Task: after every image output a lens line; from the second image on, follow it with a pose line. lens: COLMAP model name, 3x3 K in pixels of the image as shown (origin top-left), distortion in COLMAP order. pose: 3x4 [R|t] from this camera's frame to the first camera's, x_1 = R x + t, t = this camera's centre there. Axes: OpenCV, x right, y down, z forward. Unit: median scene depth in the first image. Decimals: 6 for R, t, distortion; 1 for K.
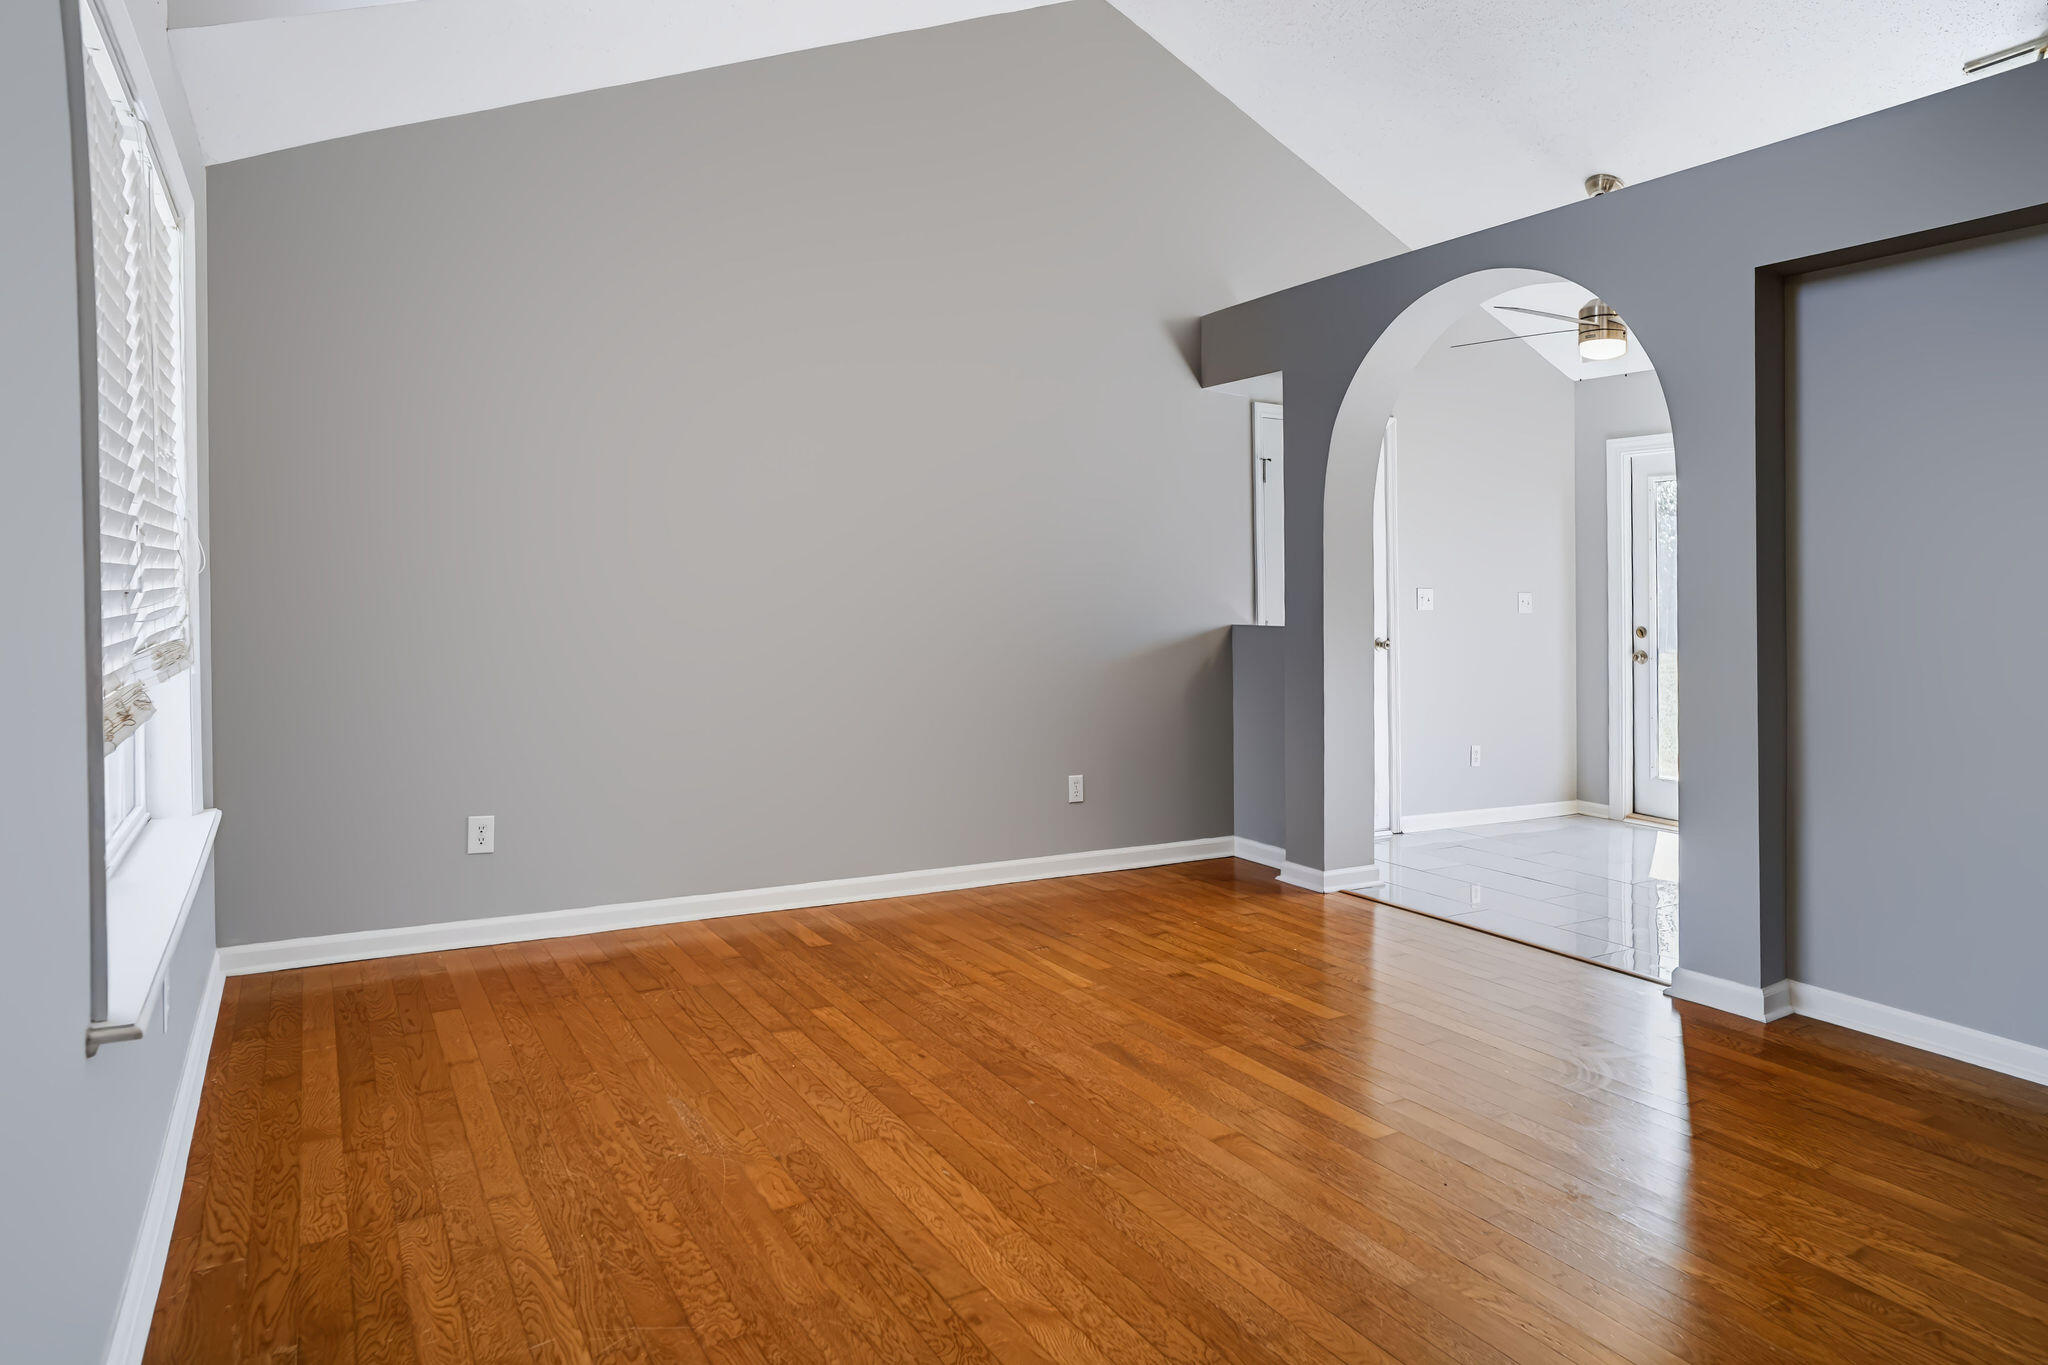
lens RADIAL K [[1223.5, 0, 1029.4], [0, 1223.5, 620.5], [0, 0, 1]] dist [-0.046404, 0.046981]
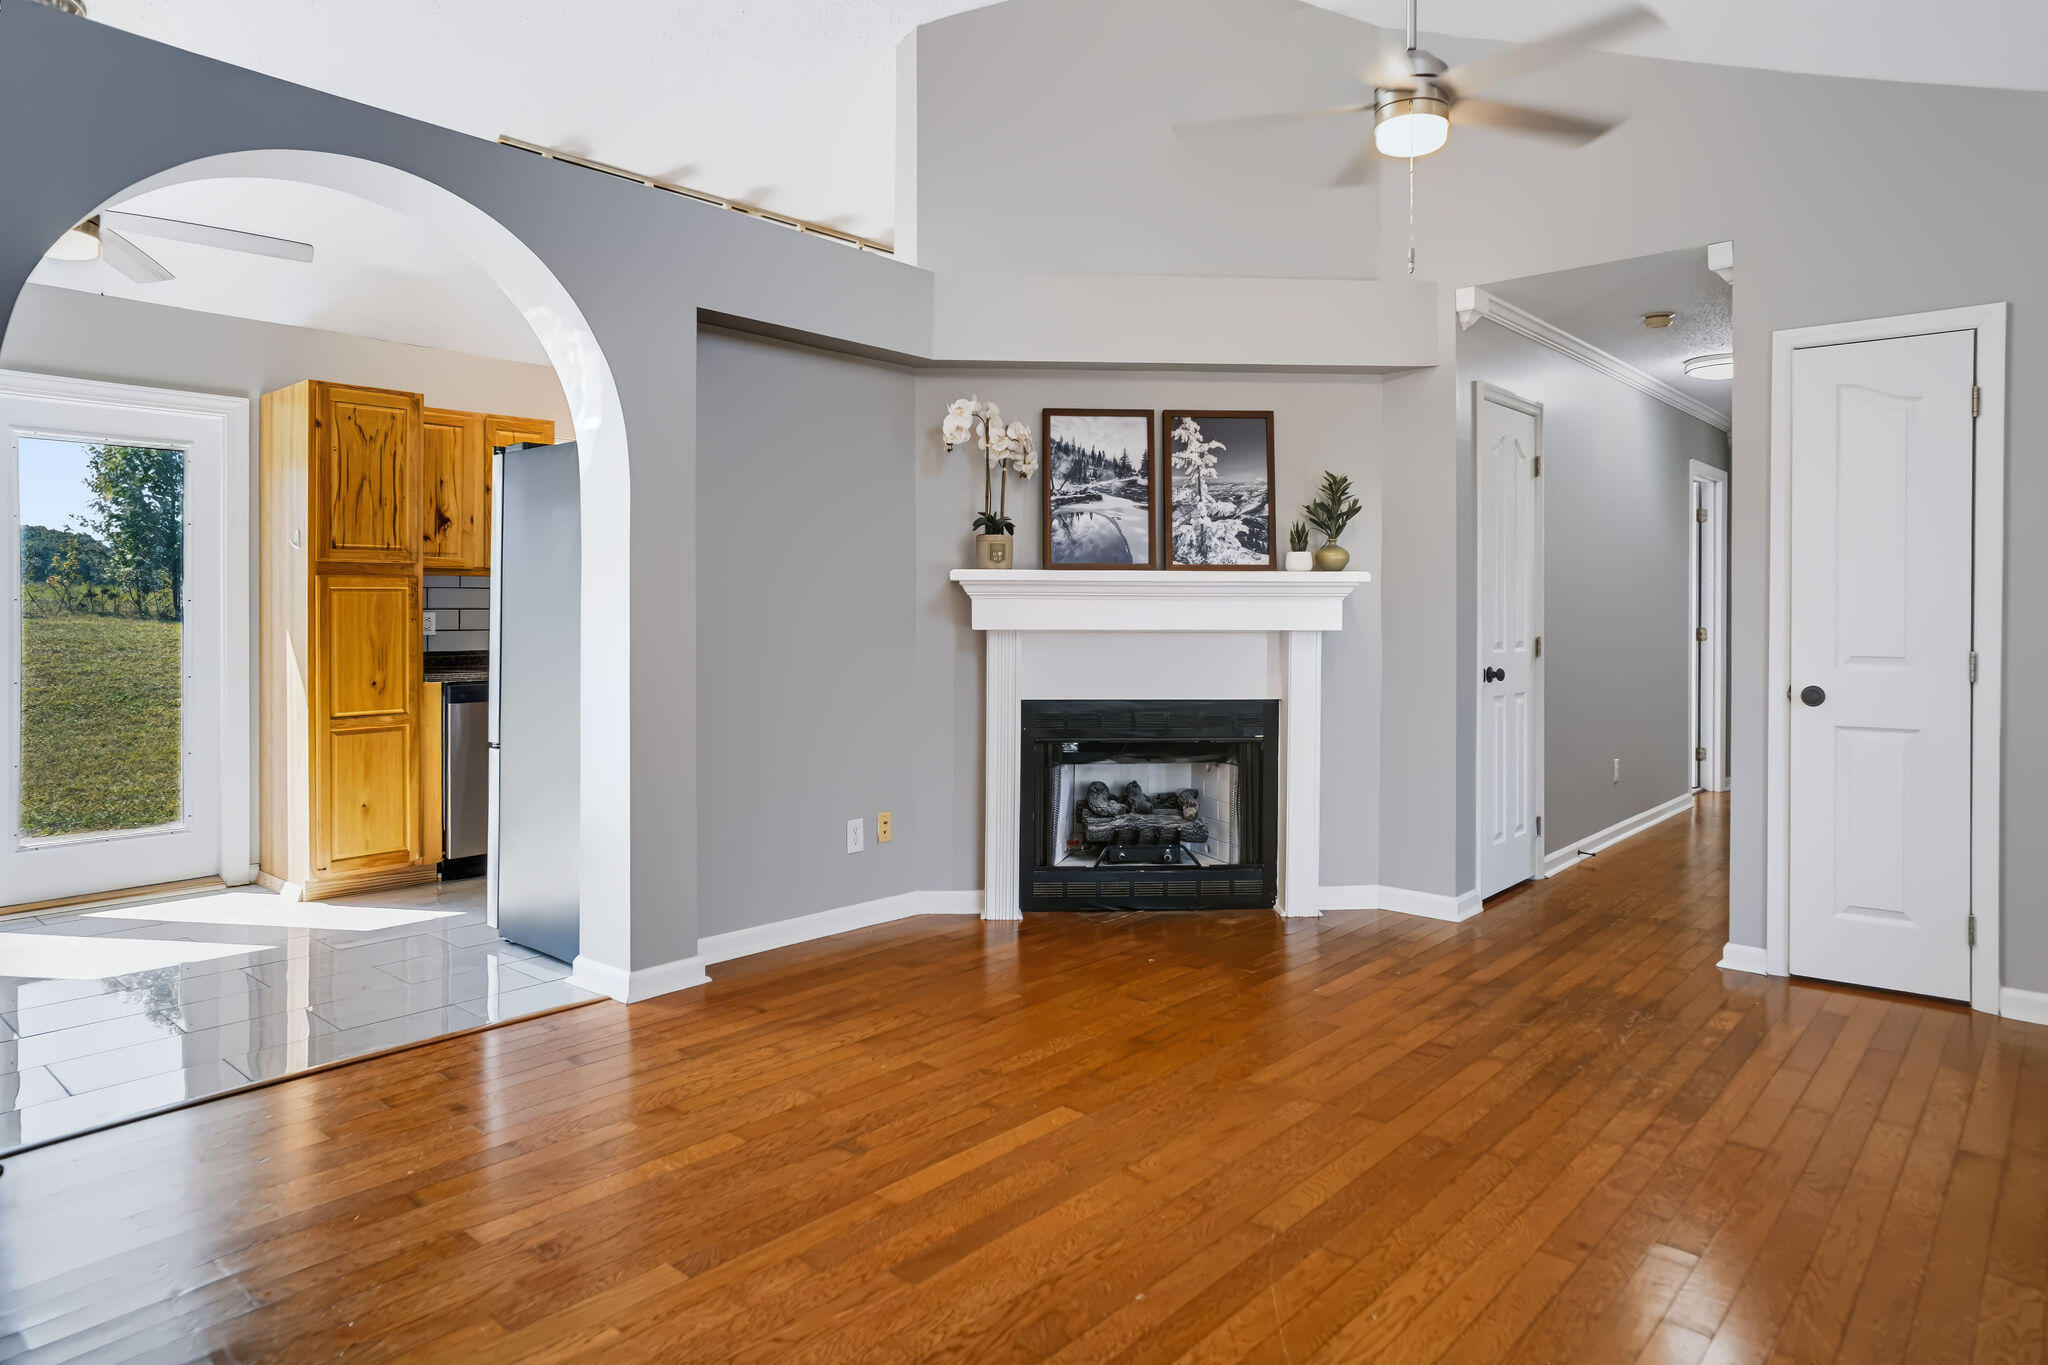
lens RADIAL K [[1223.5, 0, 1029.4], [0, 1223.5, 620.5], [0, 0, 1]] dist [-0.046404, 0.046981]
pose [[-0.307240, -0.023316, 0.951347, -0.619036], [0.009676, 0.999572, 0.027623, -0.035208], [-0.951583, 0.017692, -0.306882, 1.182890]]
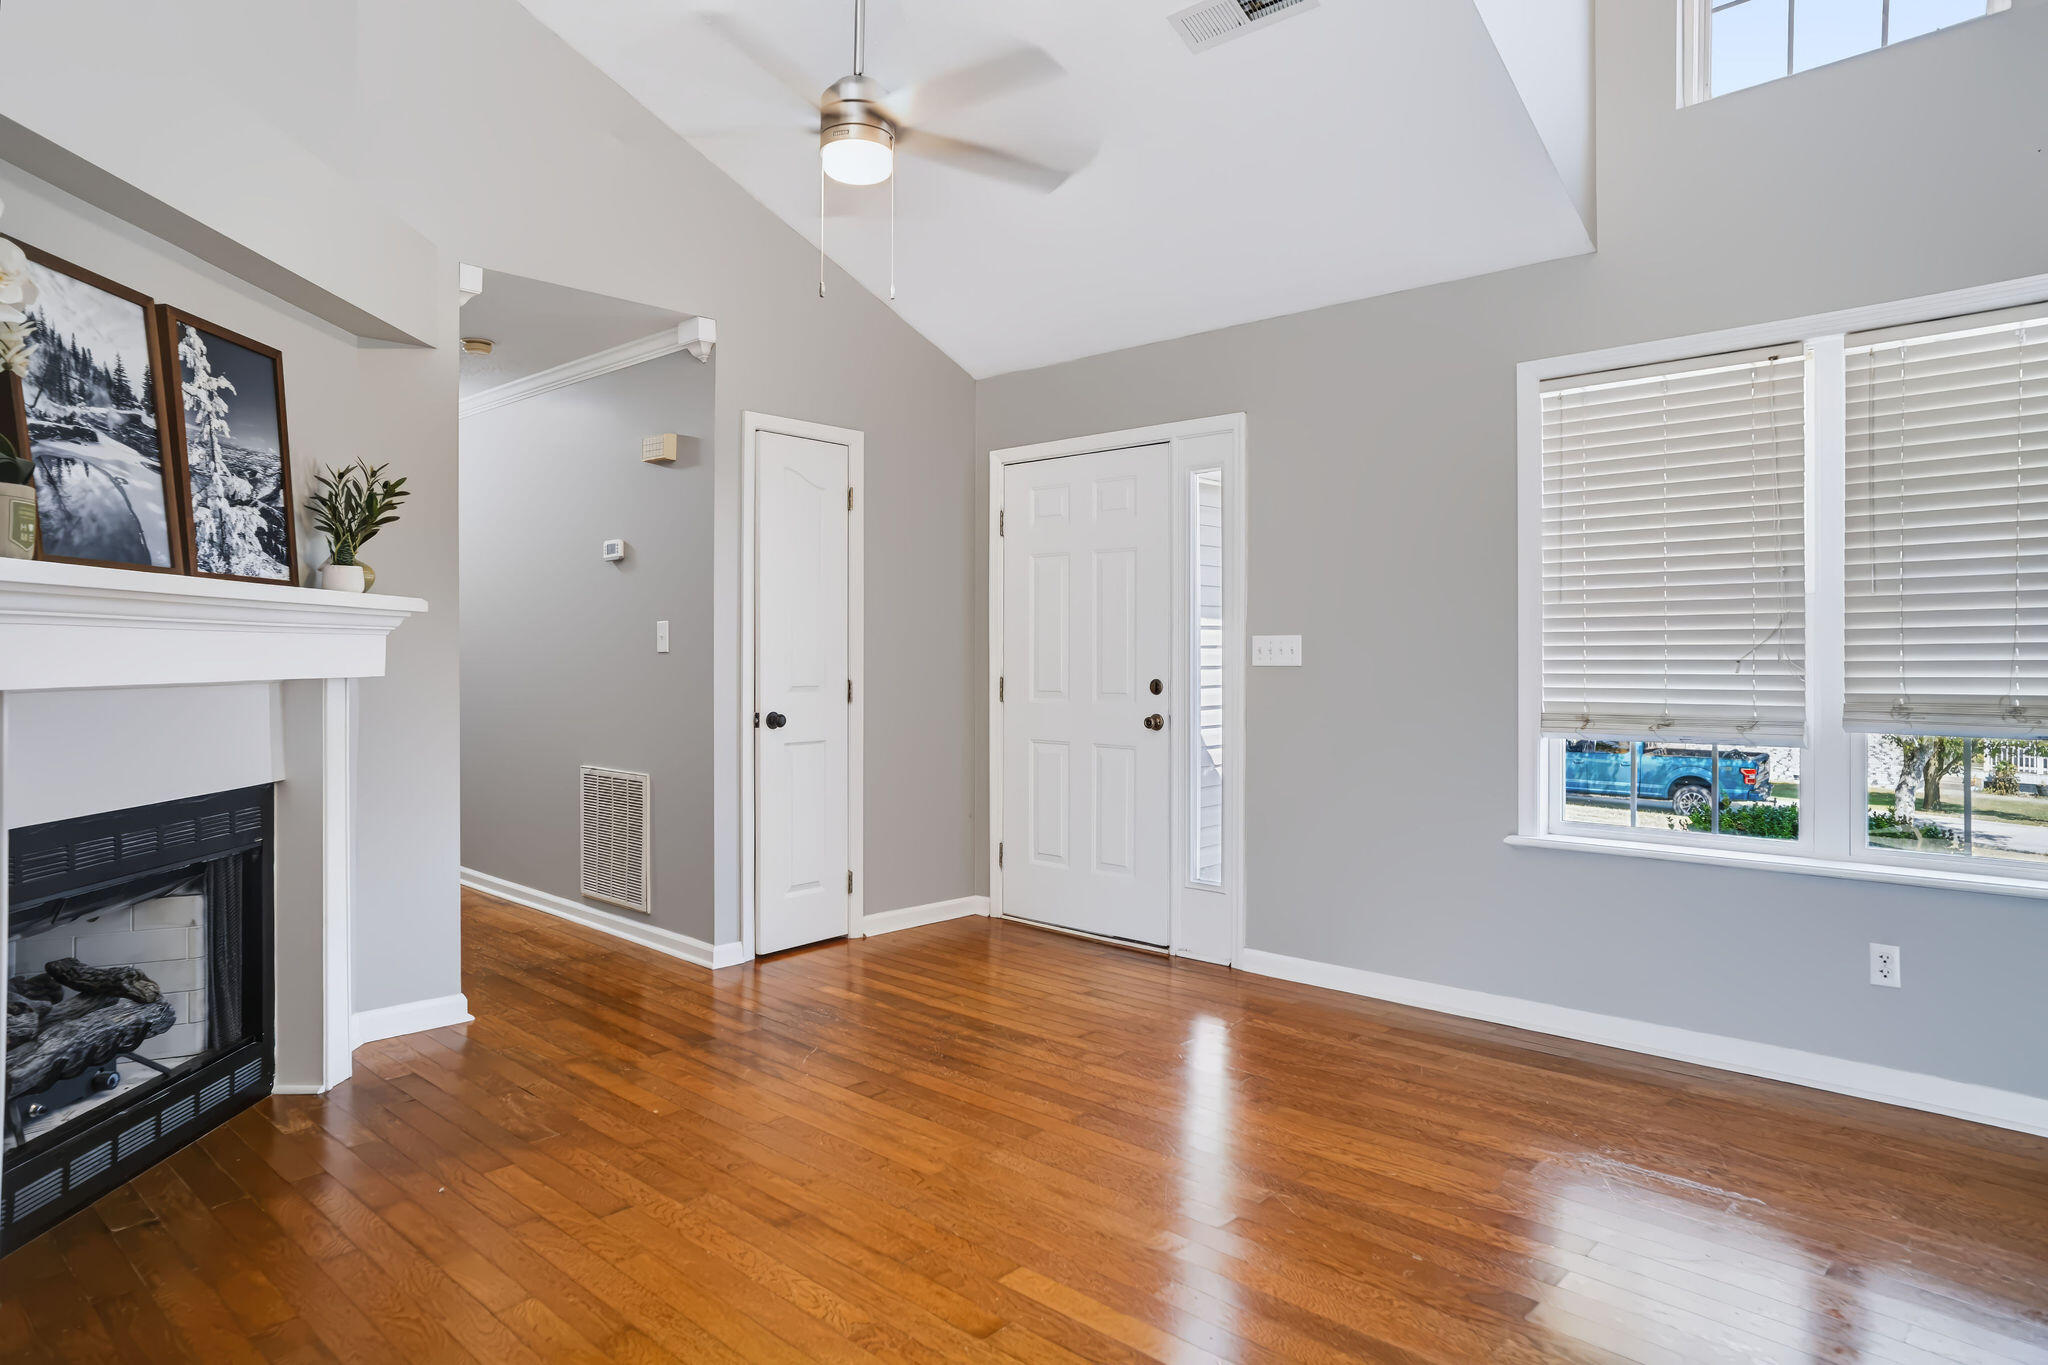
lens RADIAL K [[1216.6, 0, 1017.4], [0, 1216.6, 661.1], [0, 0, 1]] dist [-0.043107, 0.046436]
pose [[-0.961562, -0.013503, -0.274255, 0.458952], [-0.019282, 0.999645, 0.018386, -0.022808], [0.273910, 0.022968, -0.961481, 1.577426]]
